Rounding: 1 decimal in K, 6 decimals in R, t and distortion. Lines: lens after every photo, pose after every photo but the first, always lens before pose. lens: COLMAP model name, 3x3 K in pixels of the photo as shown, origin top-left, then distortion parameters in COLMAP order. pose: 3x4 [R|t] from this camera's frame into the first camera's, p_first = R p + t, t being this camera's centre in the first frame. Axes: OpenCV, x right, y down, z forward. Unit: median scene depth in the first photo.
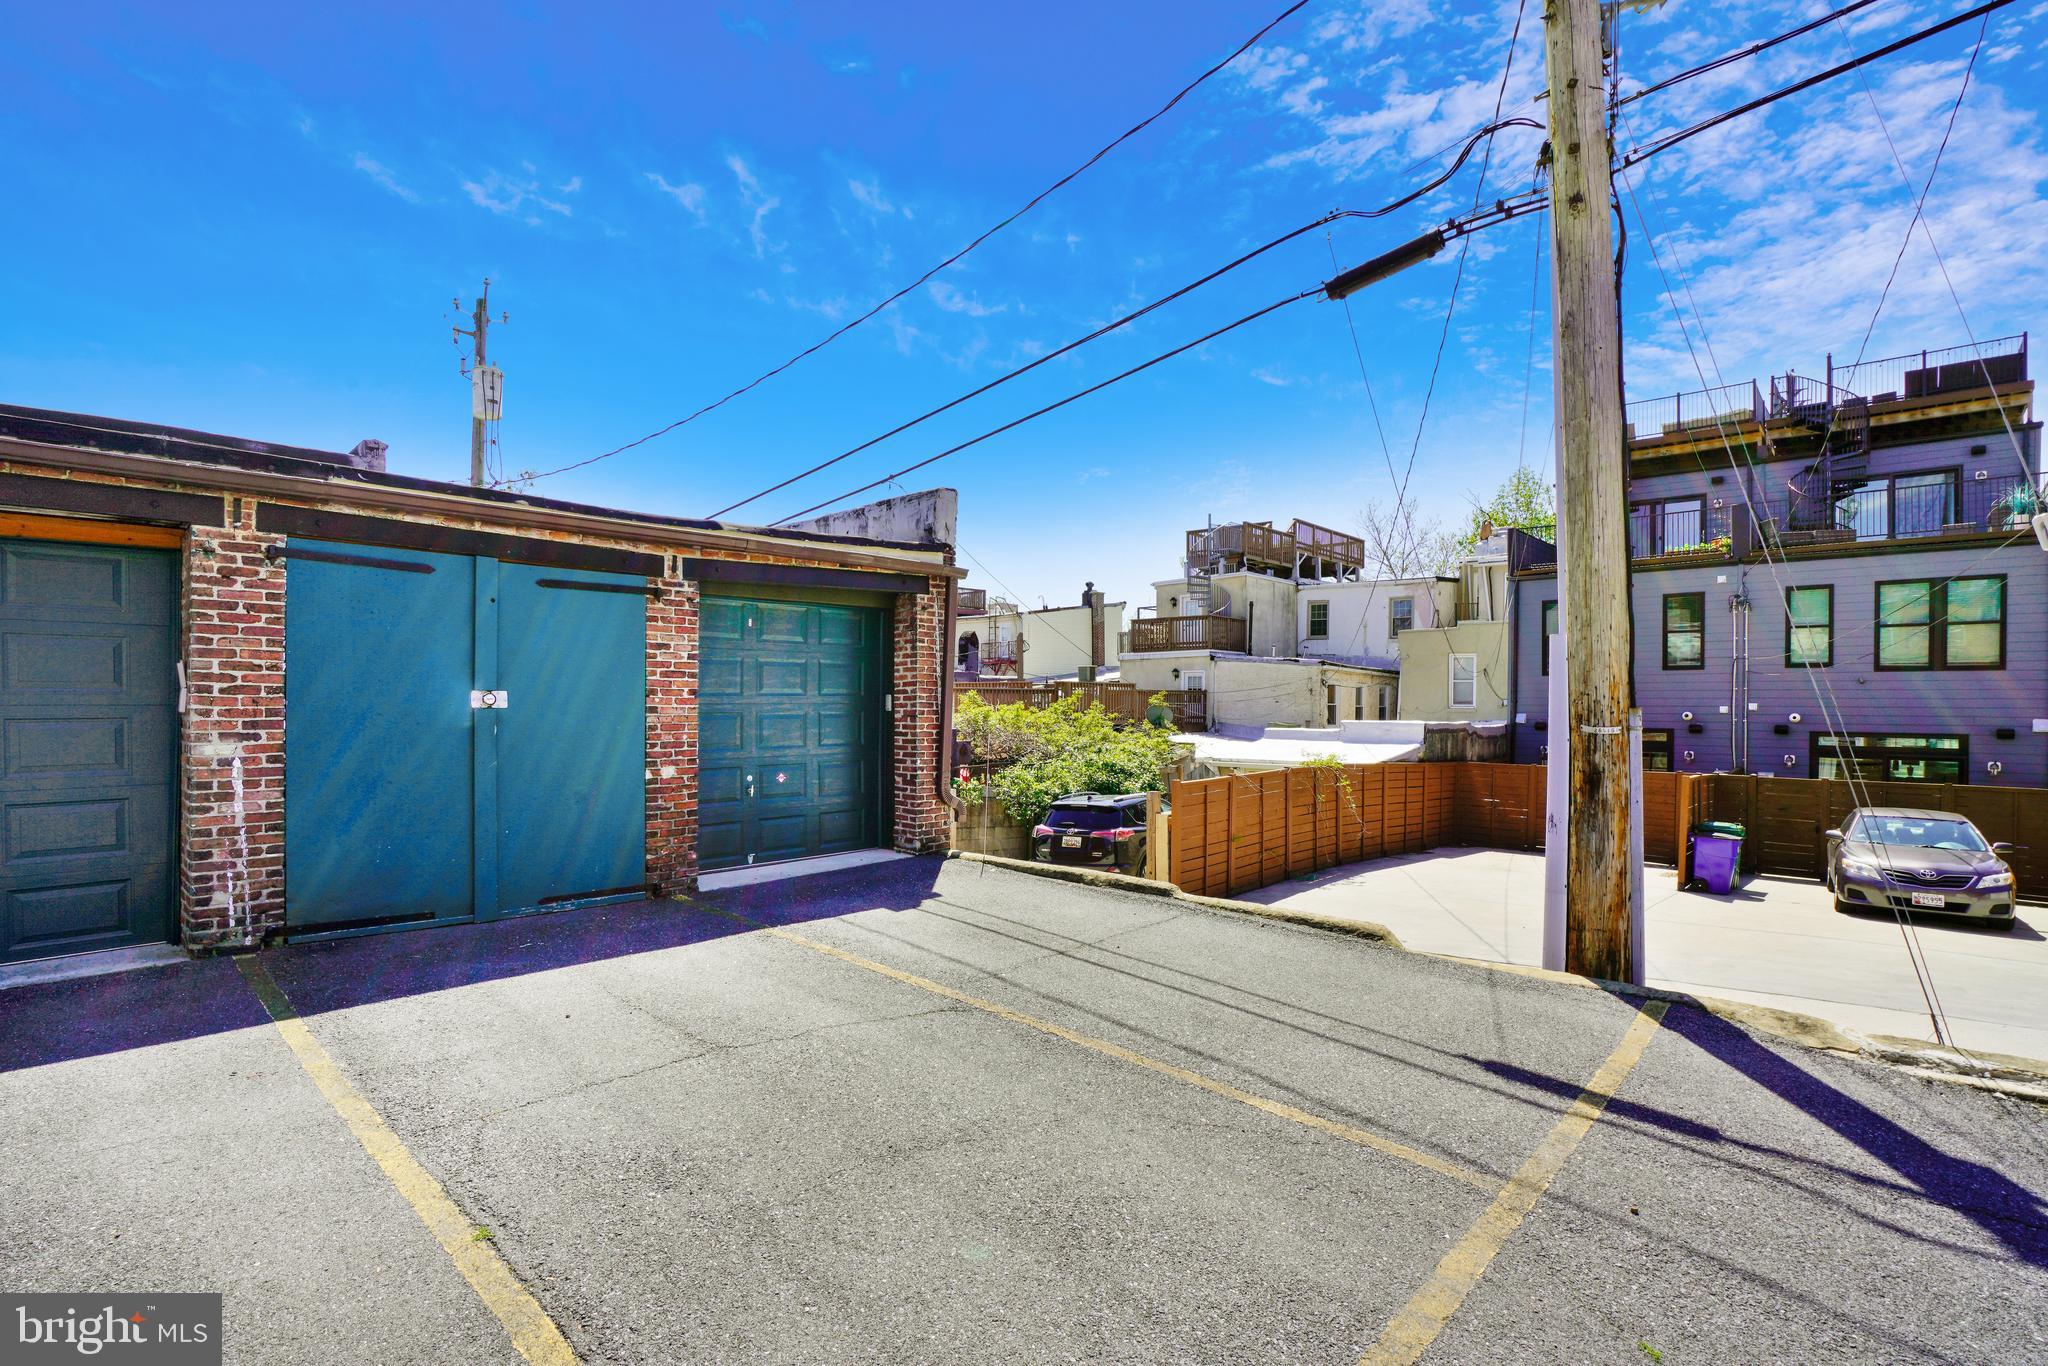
lens RADIAL K [[971.1, 0, 1023.5], [0, 971.1, 681.6], [0, 0, 1]] dist [-0.037263, 0.011768]
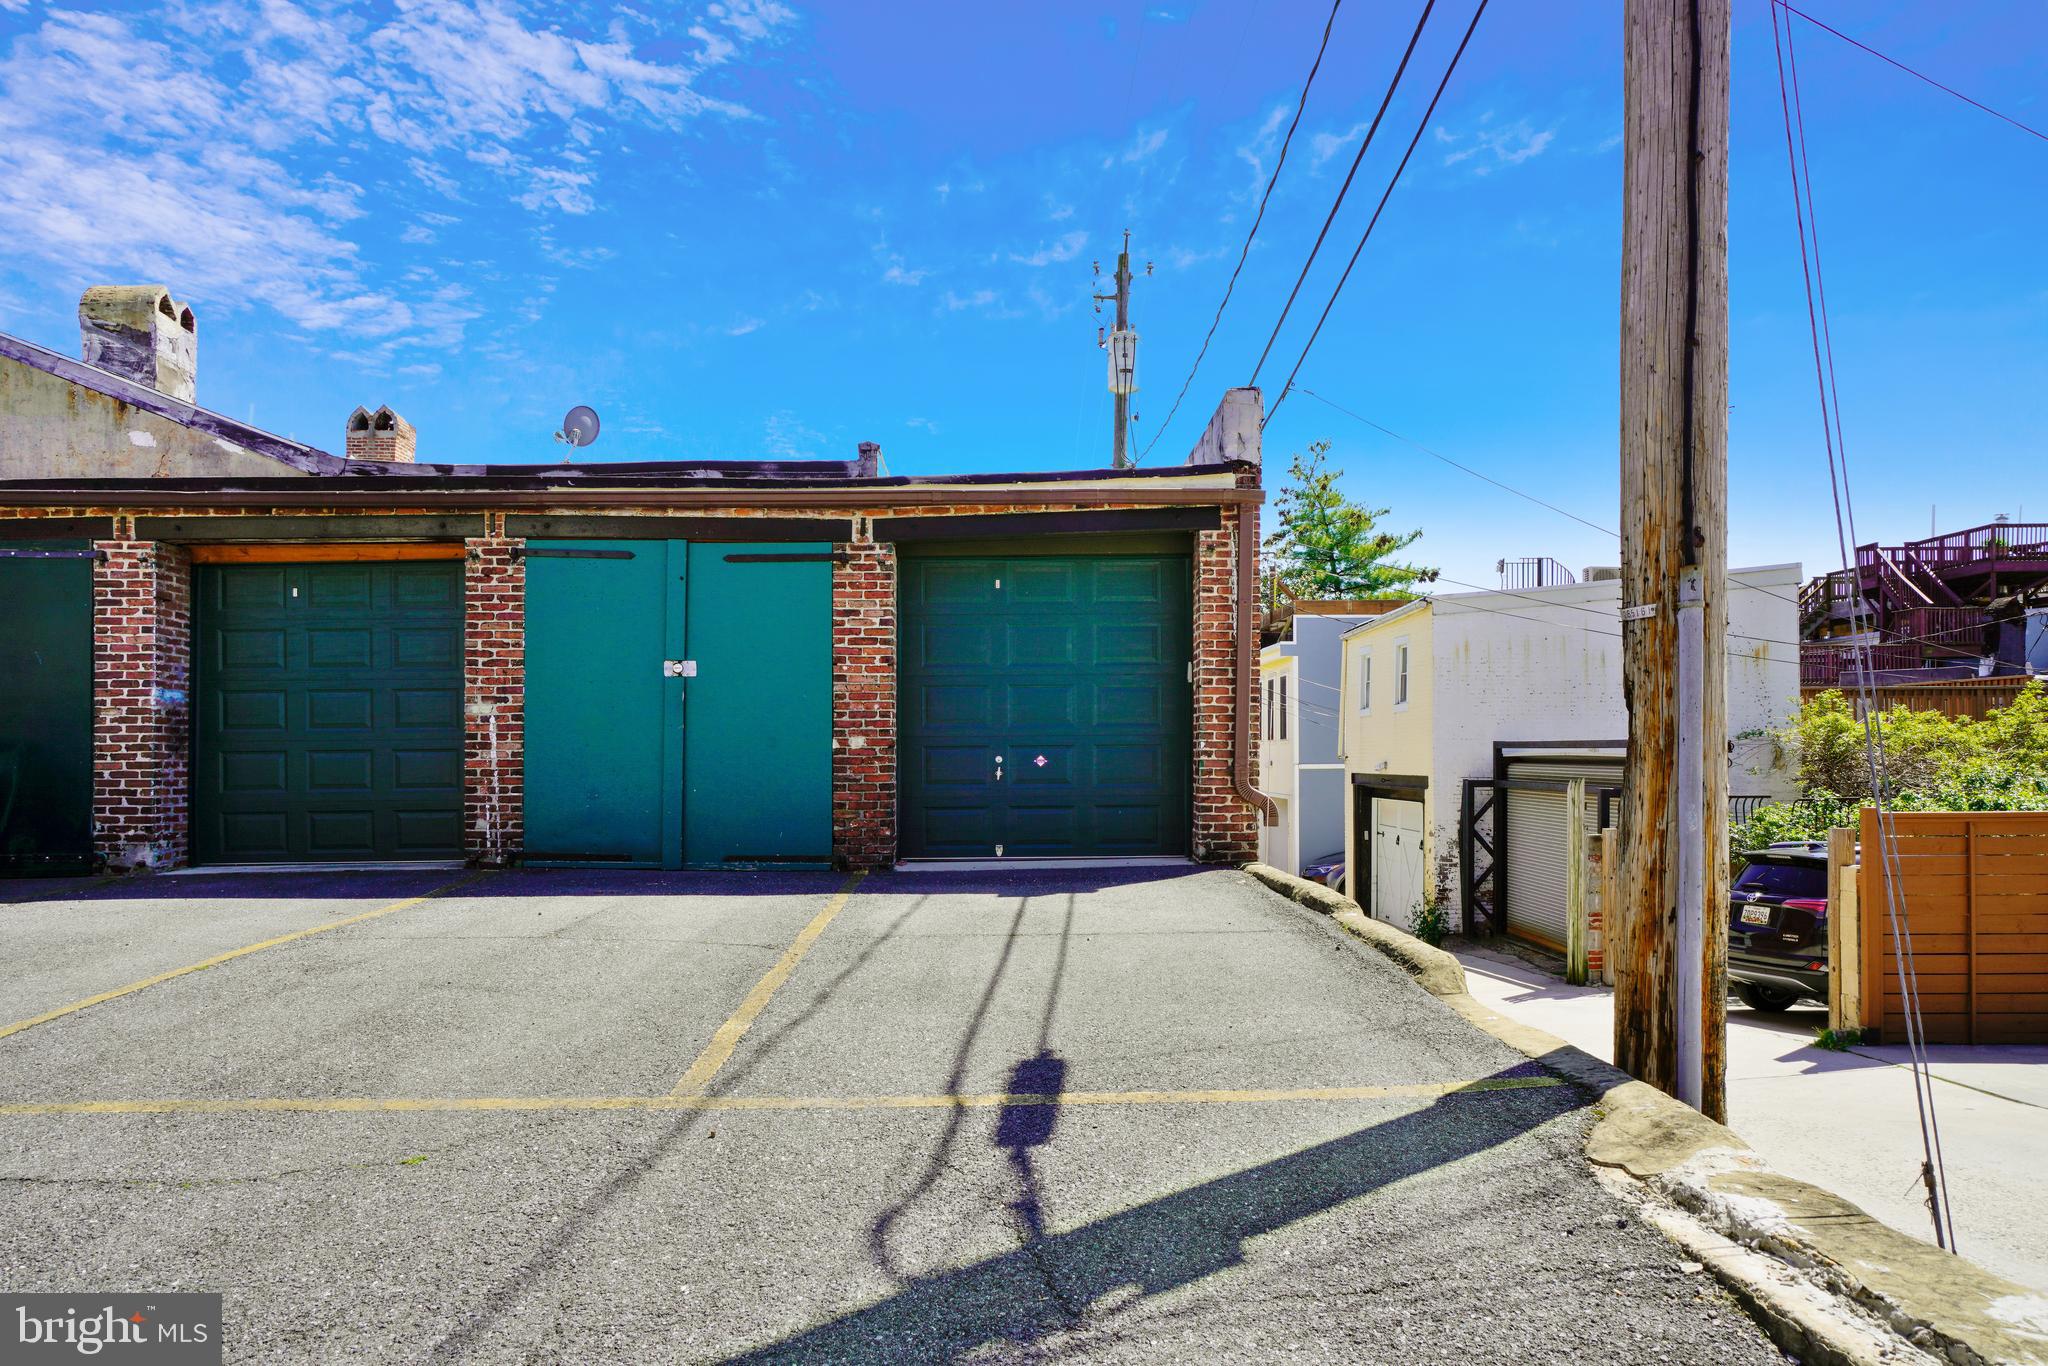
lens RADIAL K [[1398.1, 0, 1023.1], [0, 1398.1, 703.4], [0, 0, 1]] dist [0.012723, 0.001671]
pose [[0.698582, -0.032068, -0.714811, 0.926105], [0.023333, 0.999485, -0.022036, 0.110552], [0.715150, -0.001284, 0.698970, 0.176244]]
